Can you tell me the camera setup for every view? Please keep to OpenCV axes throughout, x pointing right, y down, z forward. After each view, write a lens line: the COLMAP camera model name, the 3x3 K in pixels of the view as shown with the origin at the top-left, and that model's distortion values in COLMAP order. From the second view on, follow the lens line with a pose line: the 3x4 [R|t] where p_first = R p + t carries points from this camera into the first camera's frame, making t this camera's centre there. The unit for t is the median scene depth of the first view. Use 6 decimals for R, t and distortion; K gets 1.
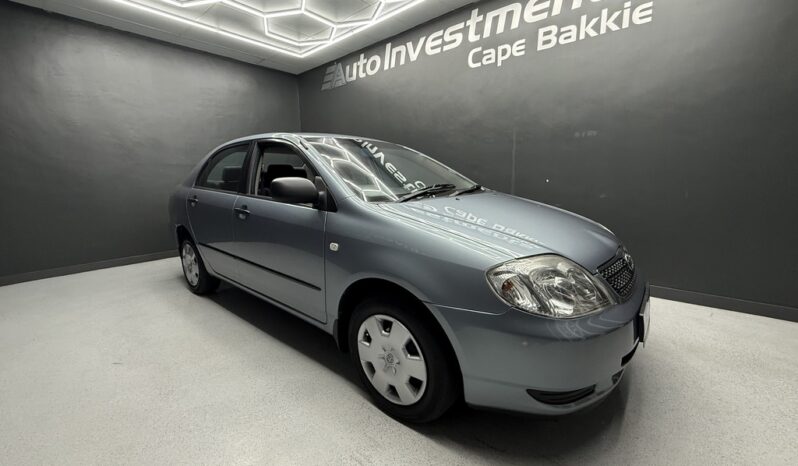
lens RADIAL K [[319.7, 0, 397.4], [0, 319.7, 228.8], [0, 0, 1]] dist [-0.000741, 0.000140]
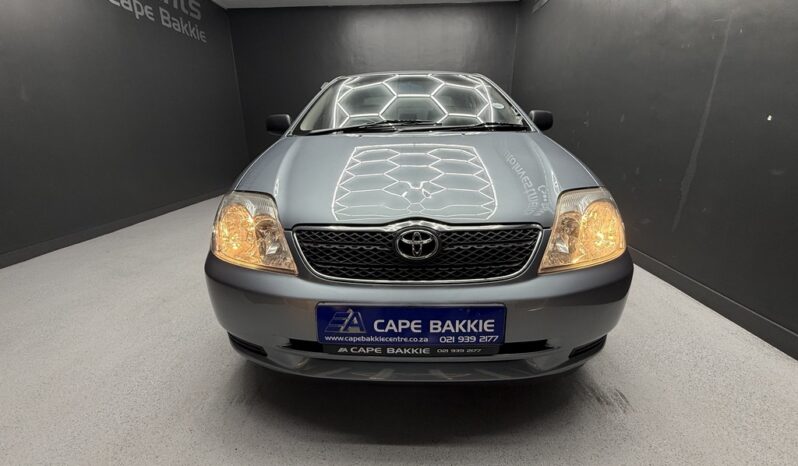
lens RADIAL K [[317.9, 0, 399.1], [0, 317.9, 229.2], [0, 0, 1]] dist [-0.000983, -0.000050]
pose [[-0.624076, -0.207220, 0.753385, -1.134840], [0.142724, 0.917739, 0.370654, -0.130907], [-0.768218, 0.338842, -0.543164, 1.113201]]
